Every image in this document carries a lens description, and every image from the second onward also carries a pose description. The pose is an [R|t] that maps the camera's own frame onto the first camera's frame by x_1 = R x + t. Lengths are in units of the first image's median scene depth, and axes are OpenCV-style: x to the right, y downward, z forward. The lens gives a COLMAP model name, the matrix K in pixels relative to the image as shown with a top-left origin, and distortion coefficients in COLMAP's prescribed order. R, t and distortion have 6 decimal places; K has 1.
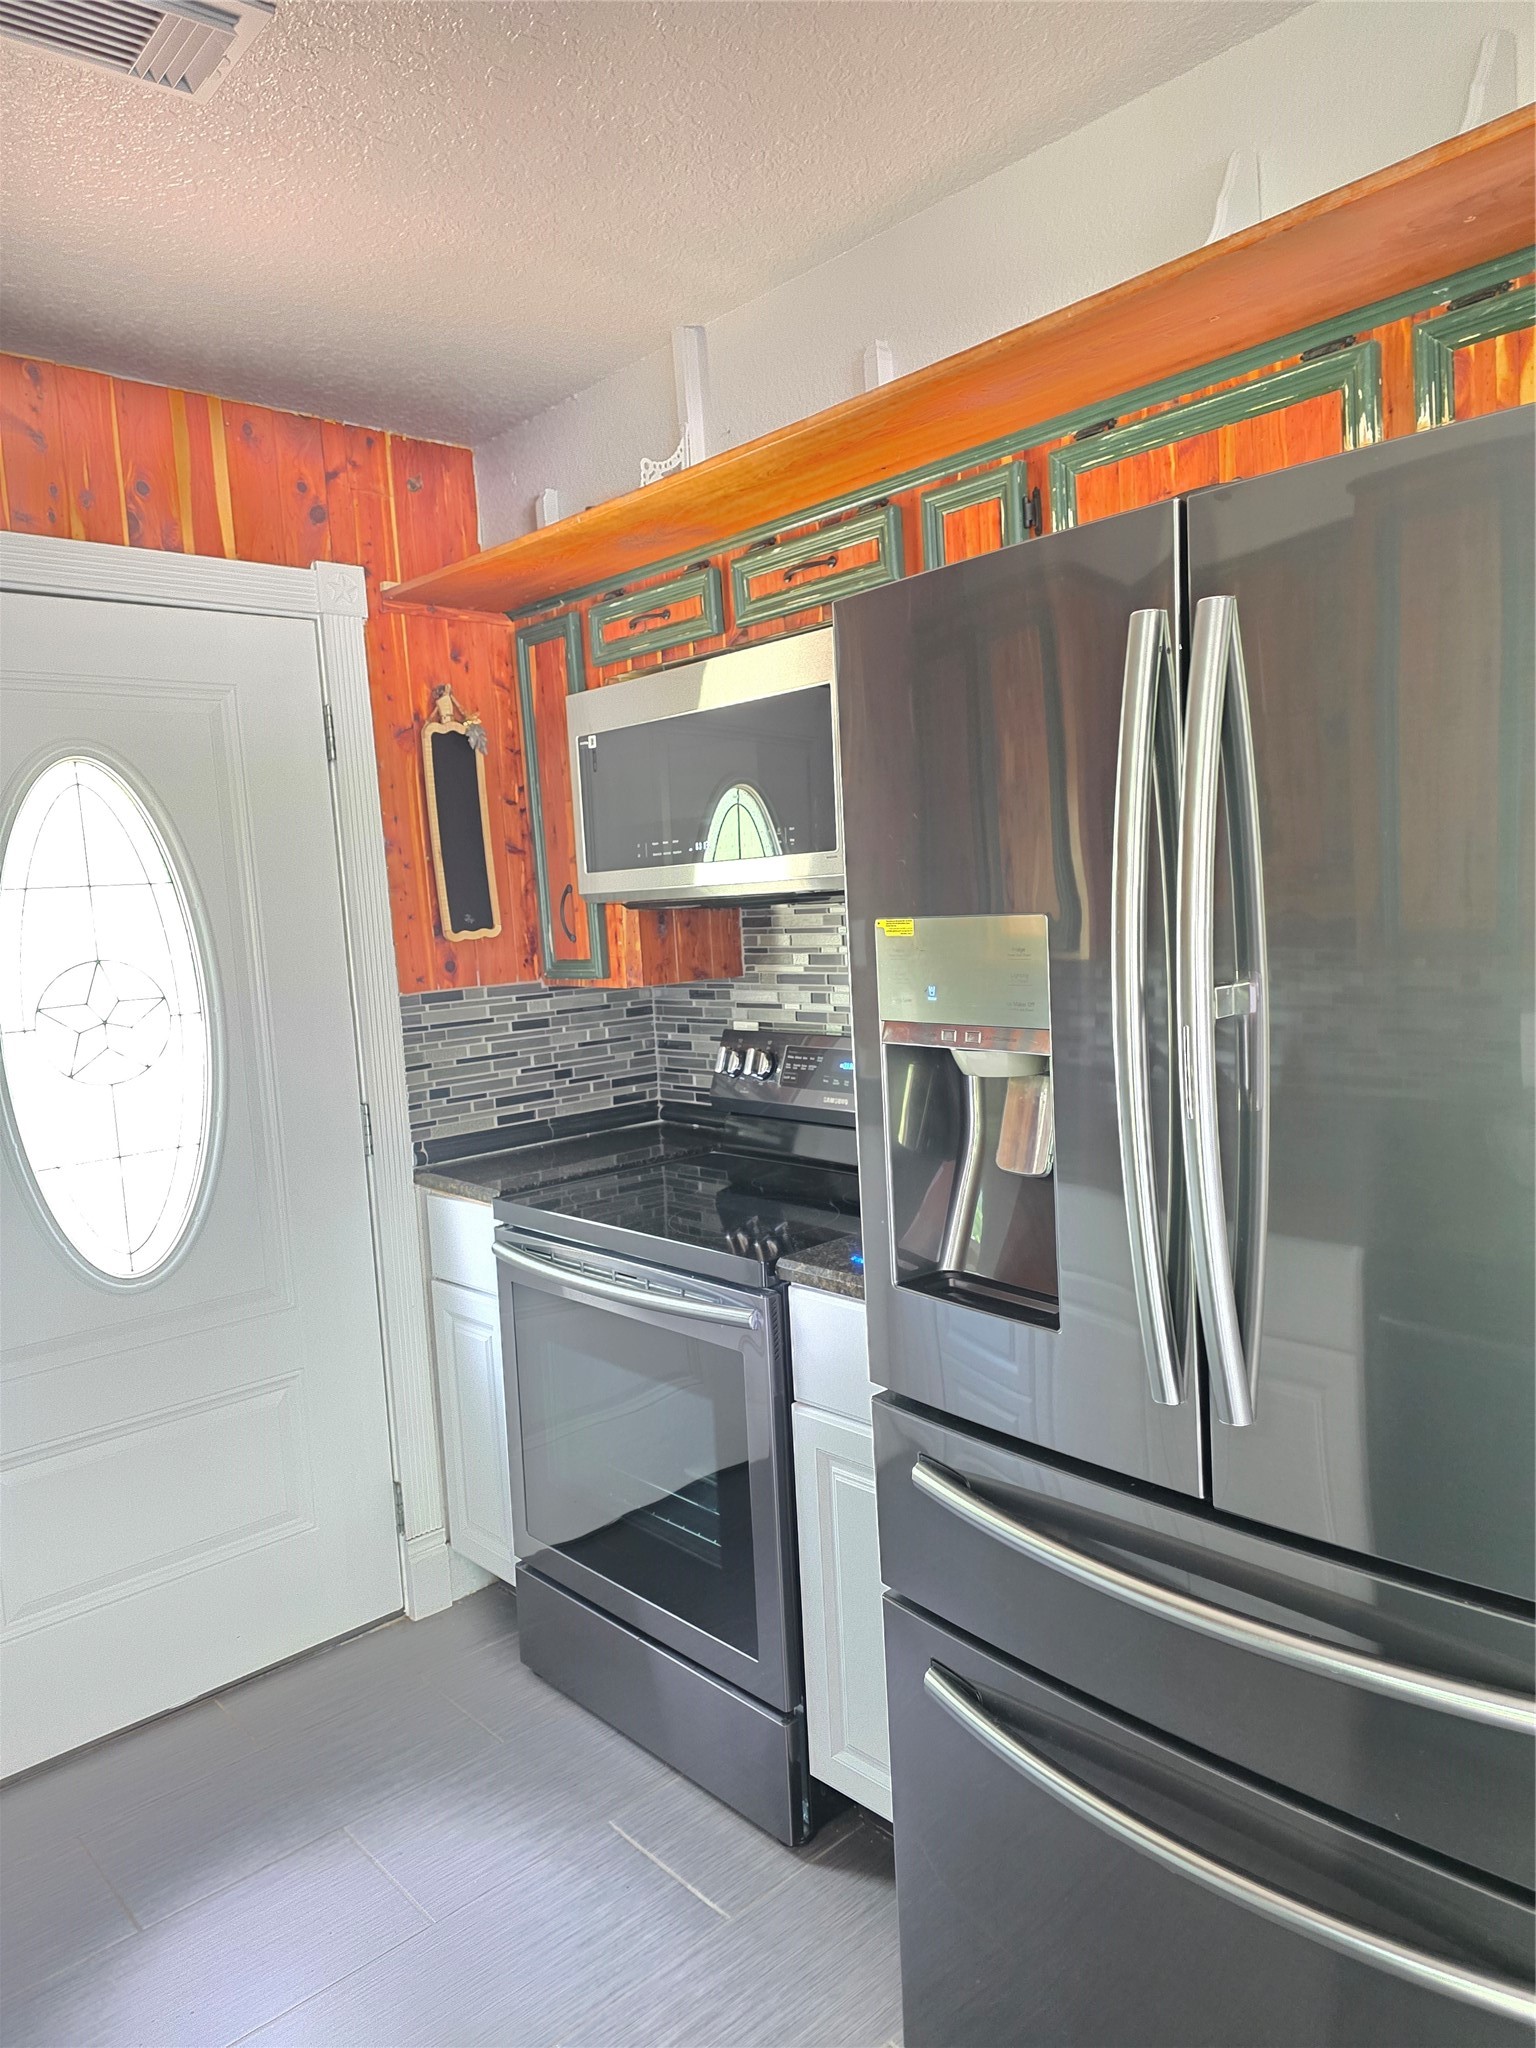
lens RADIAL K [[1336.3, 0, 768.0], [0, 1336.3, 1024.0], [0, 0, 1]] dist [0.063932, -0.052920]
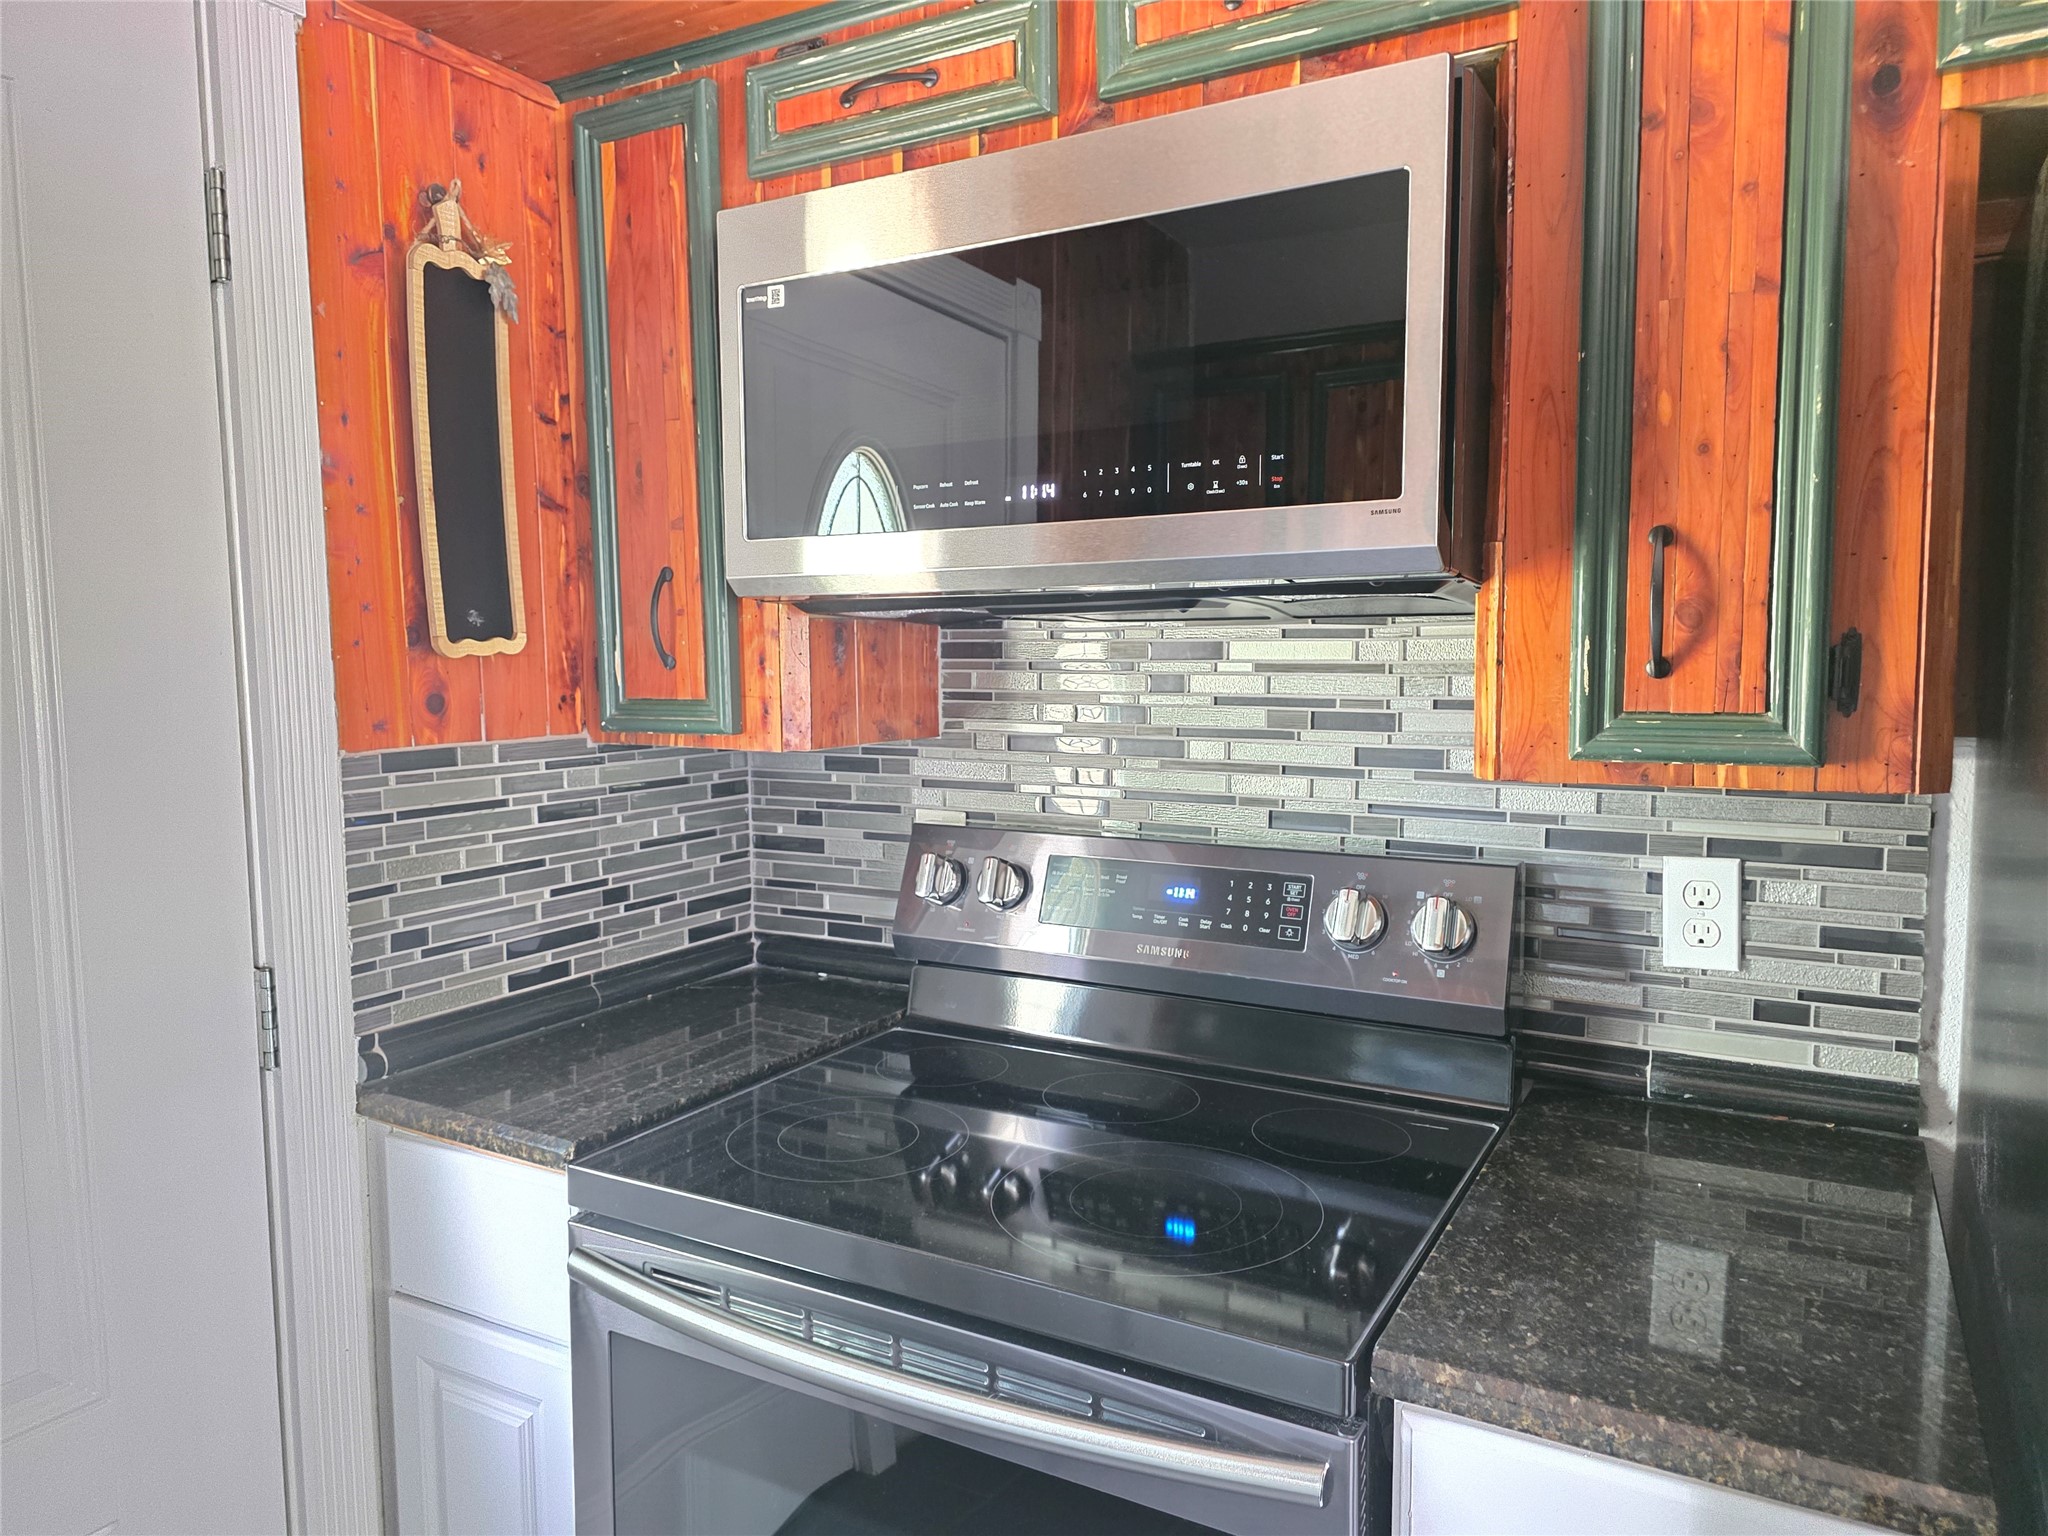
lens RADIAL K [[1389.4, 0, 1020.3], [0, 1389.4, 762.3], [0, 0, 1]] dist [0.022897, -0.003984]
pose [[0.954775, 0.023477, 0.296399, -0.175857], [-0.017403, 0.999581, -0.023114, -0.010266], [-0.296818, 0.016911, 0.954784, 0.387699]]
